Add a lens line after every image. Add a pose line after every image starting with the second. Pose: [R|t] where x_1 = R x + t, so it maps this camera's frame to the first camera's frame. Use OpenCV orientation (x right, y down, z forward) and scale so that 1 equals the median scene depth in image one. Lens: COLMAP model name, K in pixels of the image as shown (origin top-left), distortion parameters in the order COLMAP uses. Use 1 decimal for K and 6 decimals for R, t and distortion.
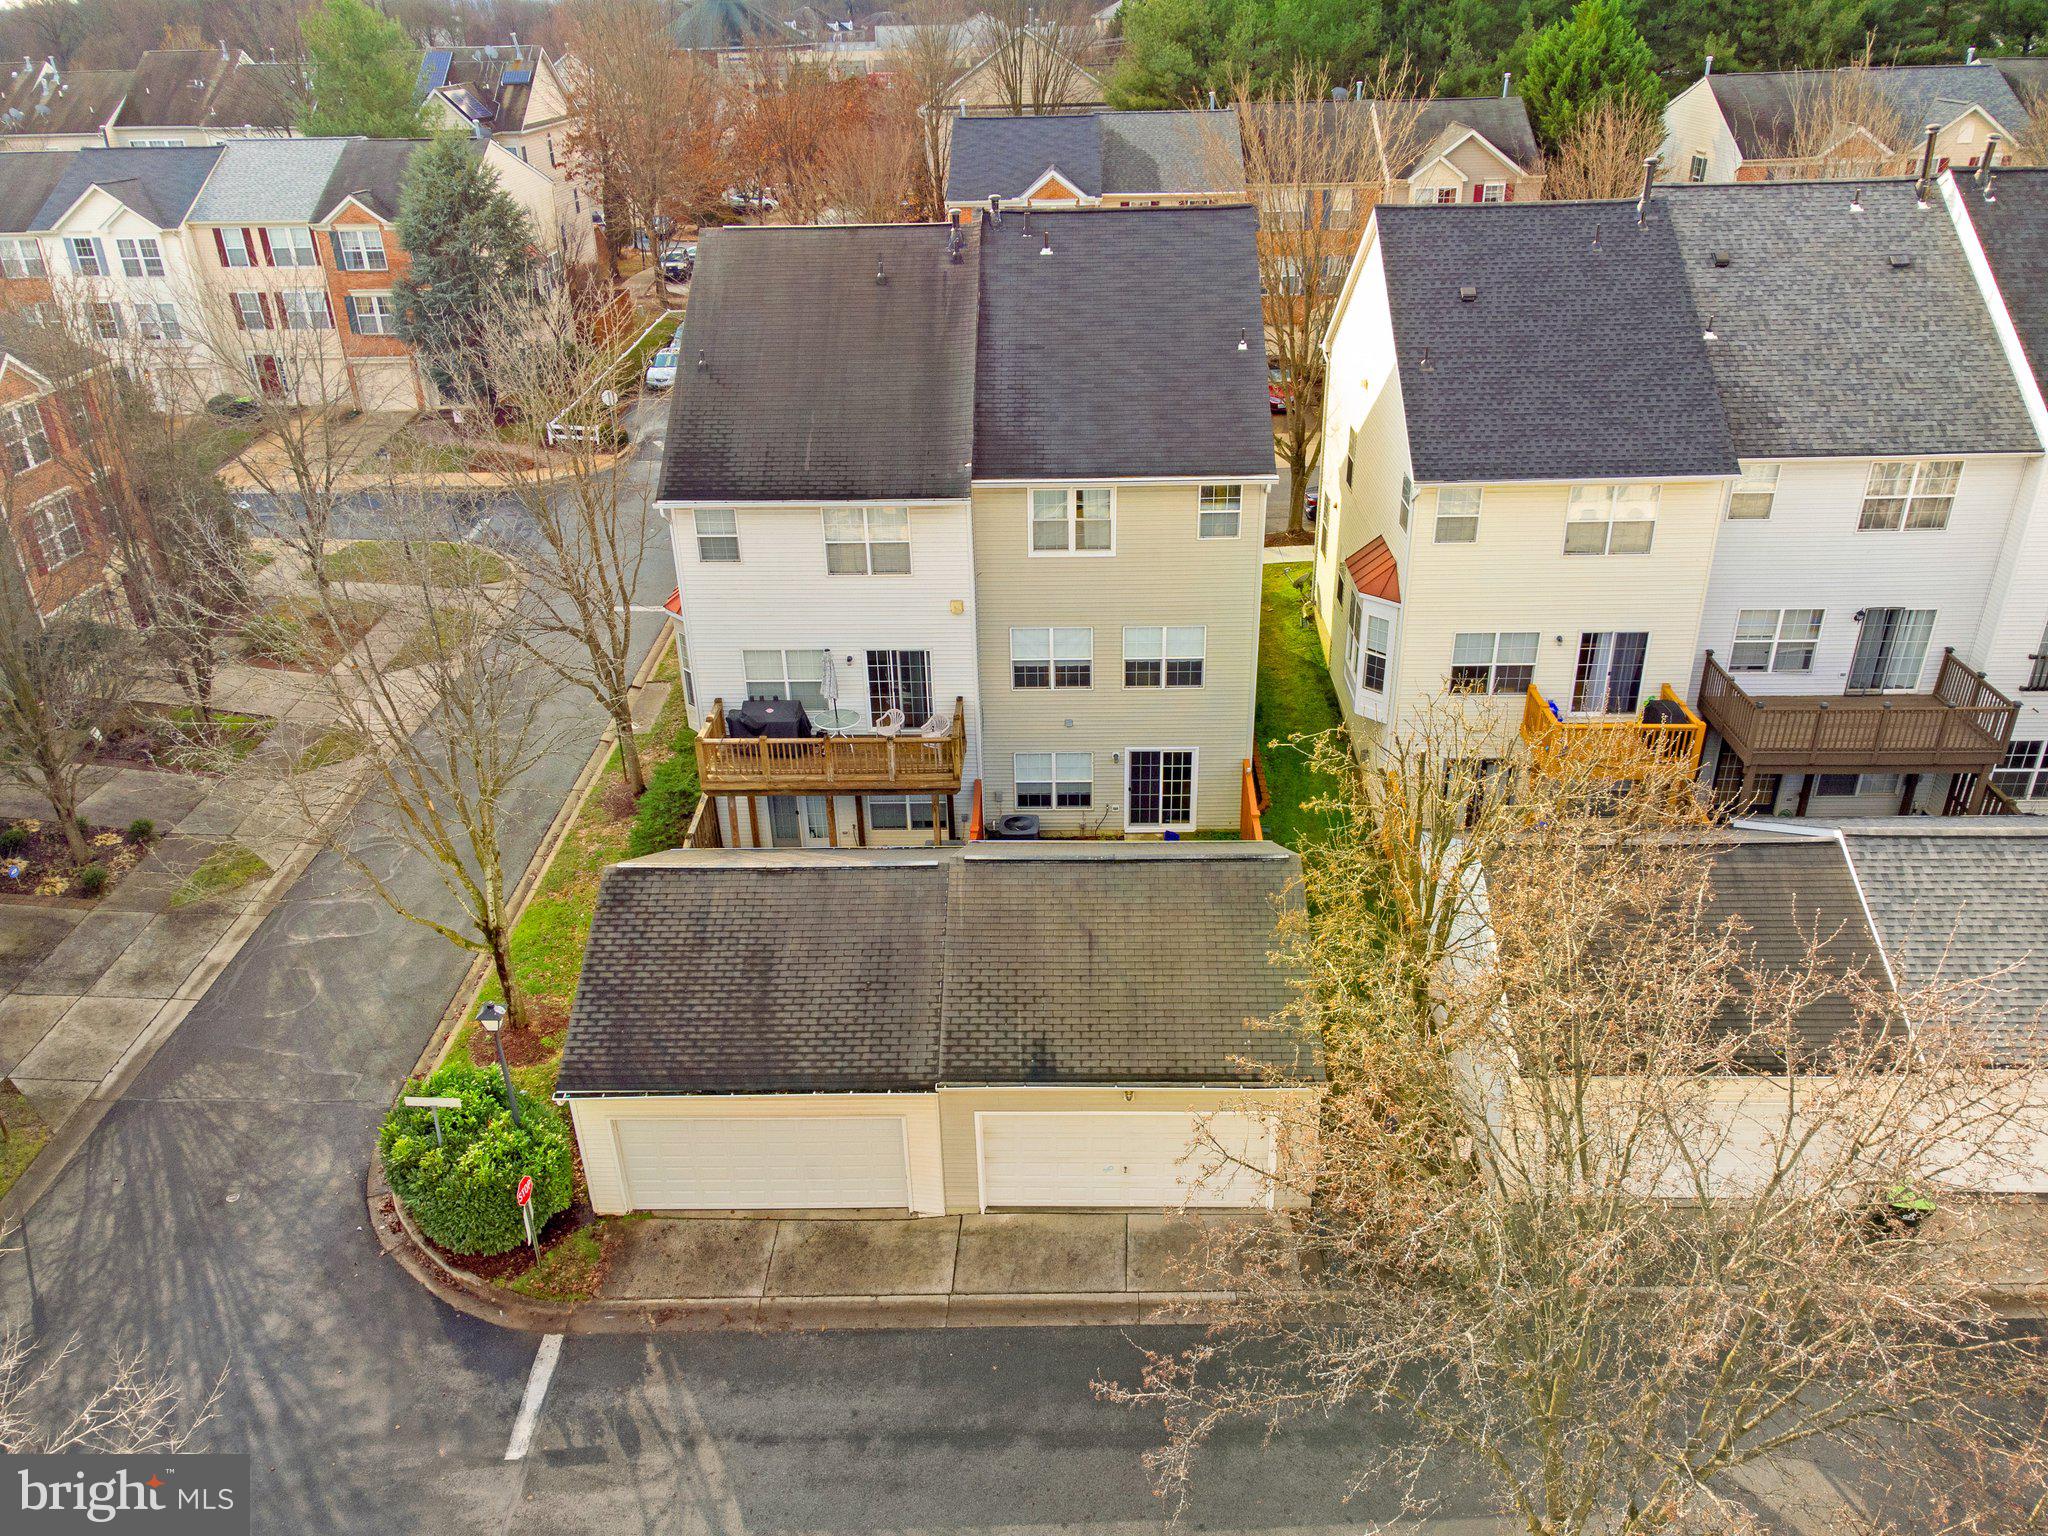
lens RADIAL K [[1438.1, 0, 1024.0], [0, 1438.1, 768.0], [0, 0, 1]] dist [0.028682, 0.002026]
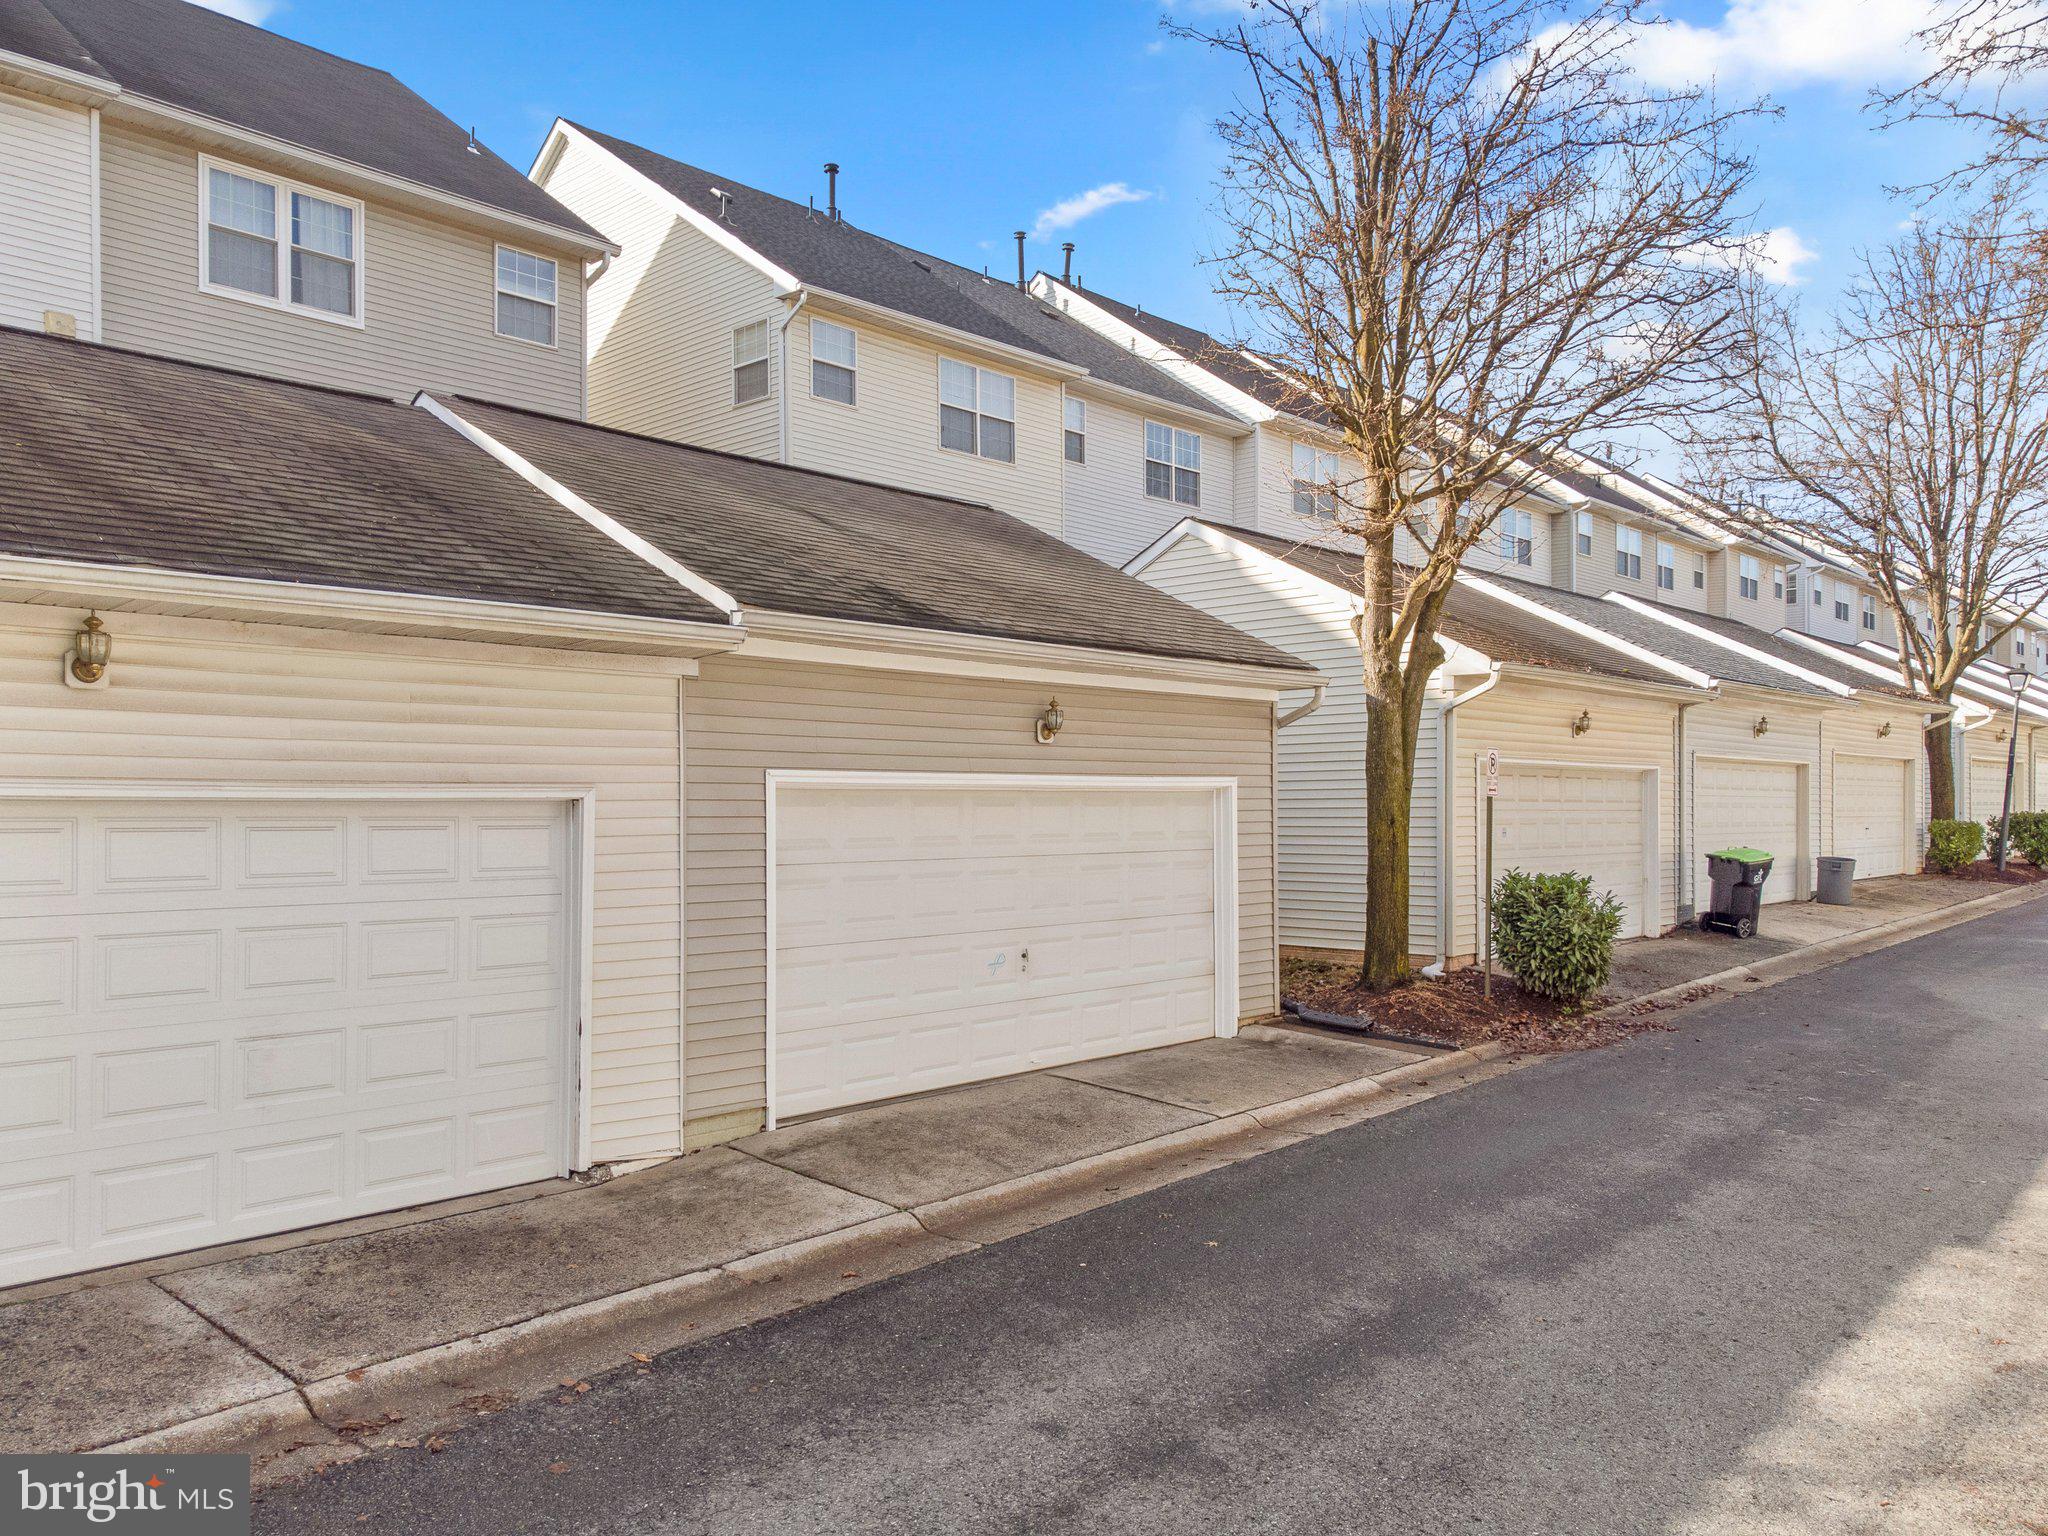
lens RADIAL K [[1518.8, 0, 1016.7], [0, 1518.8, 818.2], [0, 0, 1]] dist [0.009297, 0.003642]
pose [[0.669199, 0.010188, 0.743013, -0.215262], [0.314582, 0.901998, -0.295698, 0.295369], [-0.673209, 0.431620, 0.600411, 0.556659]]
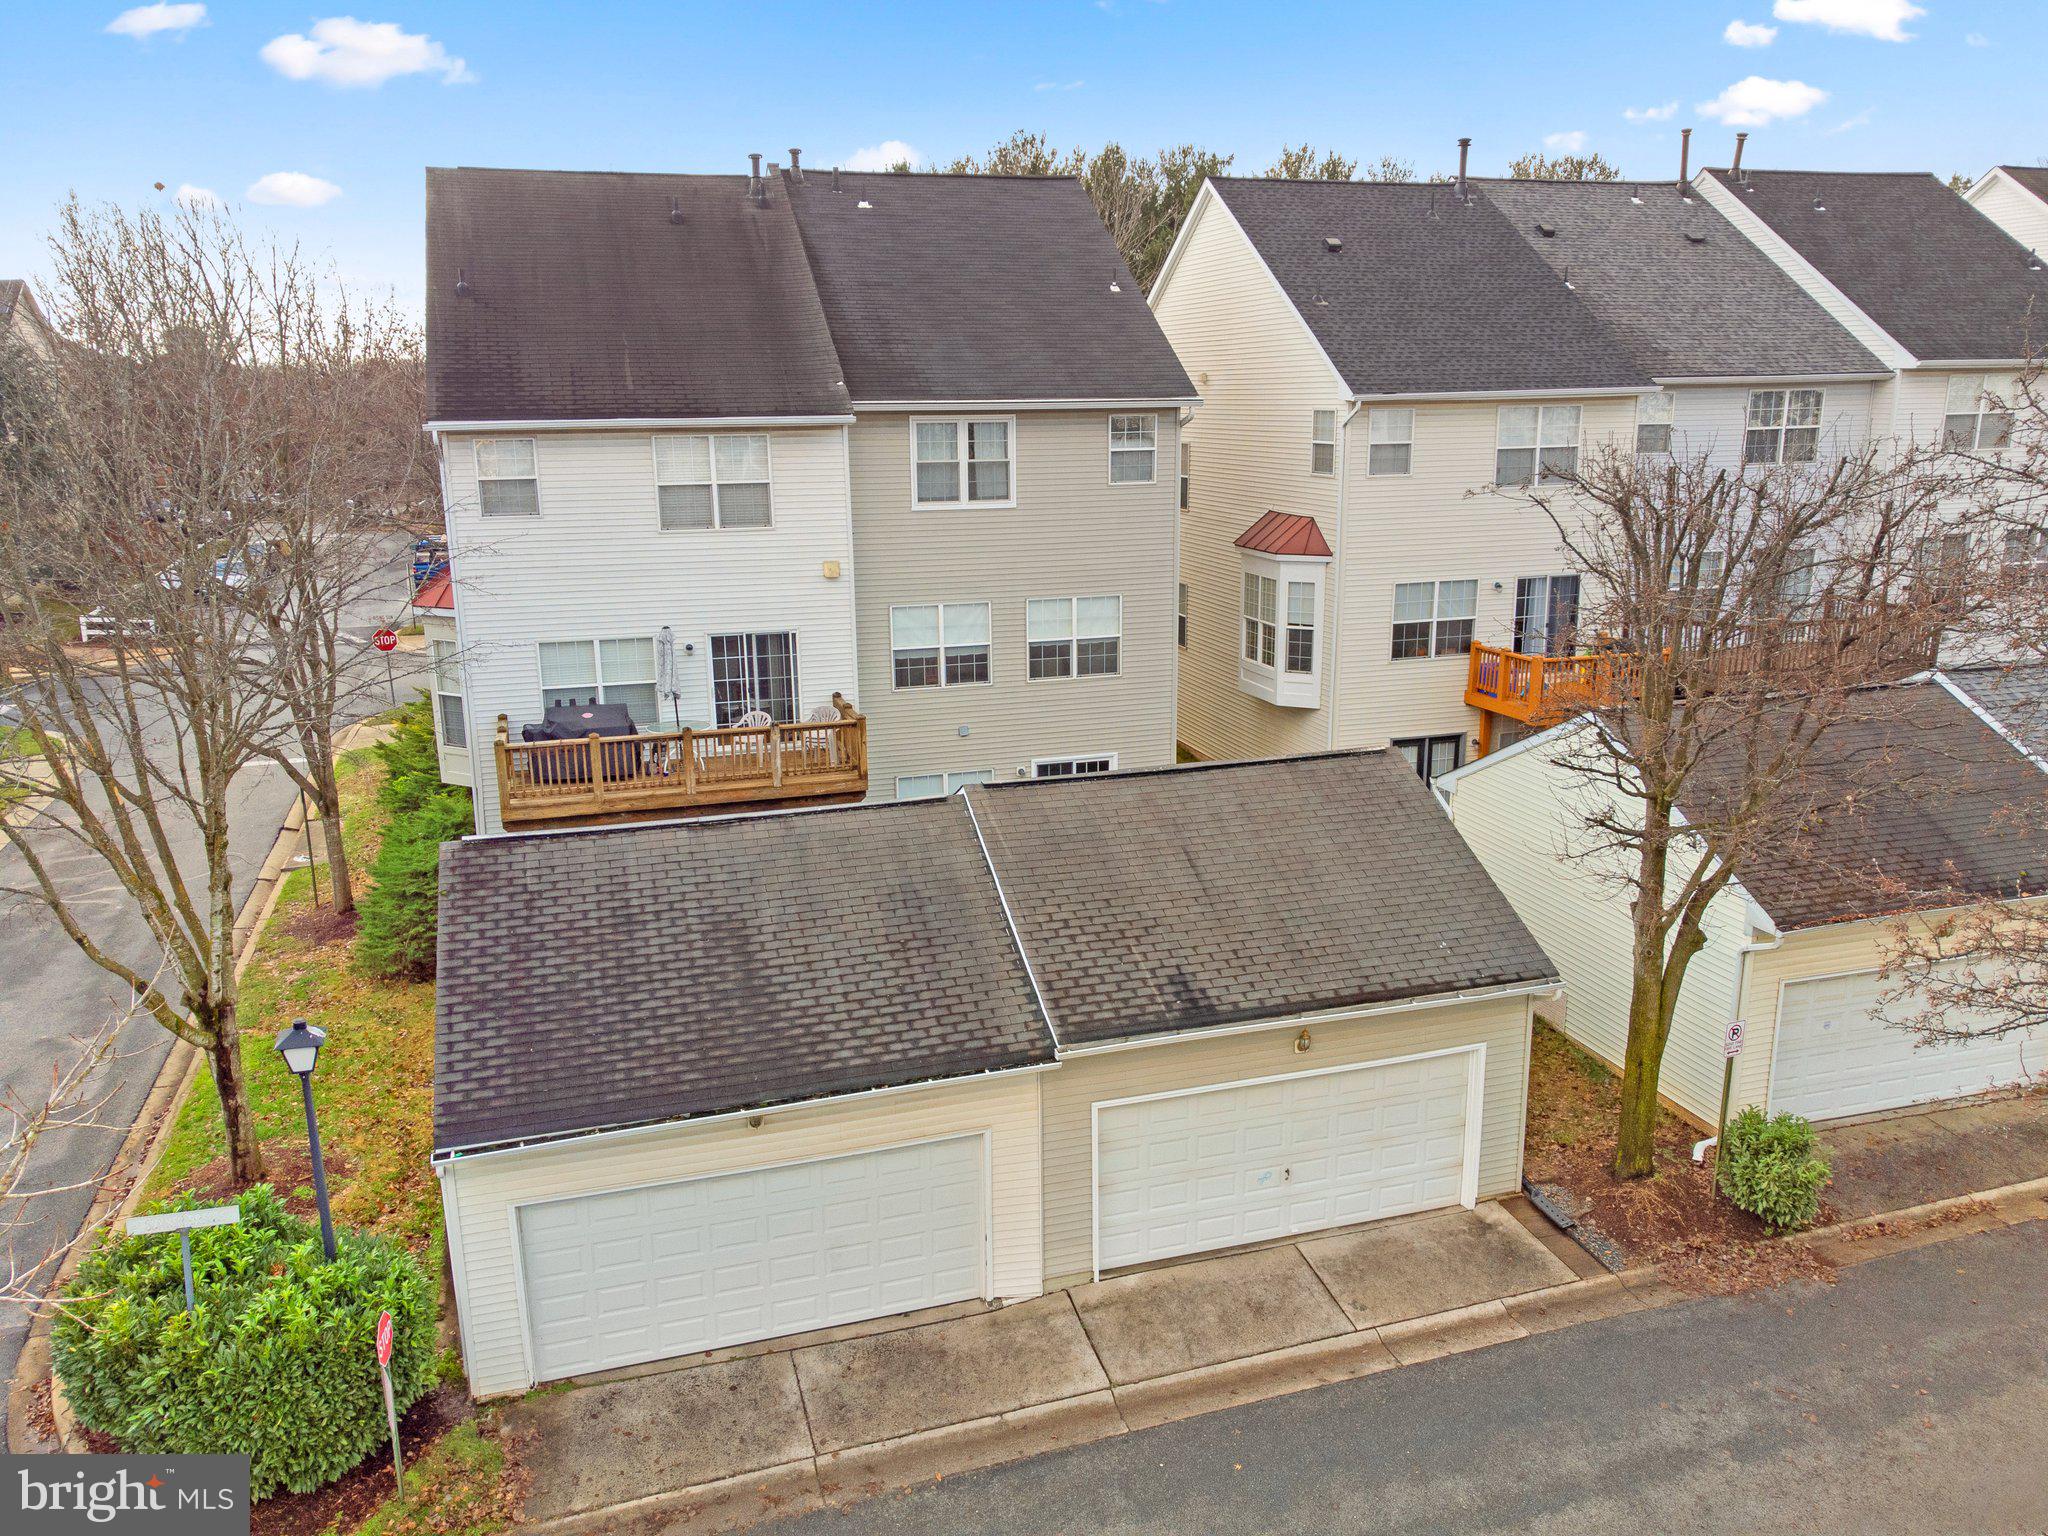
lens RADIAL K [[1478.7, 0, 1024.0], [0, 1478.7, 768.0], [0, 0, 1]] dist [0.018075, 0.004185]
pose [[0.951526, -0.070278, 0.299431, -0.198501], [0.133942, 0.971064, -0.197722, 0.167319], [-0.276871, 0.228244, 0.933406, 0.252369]]
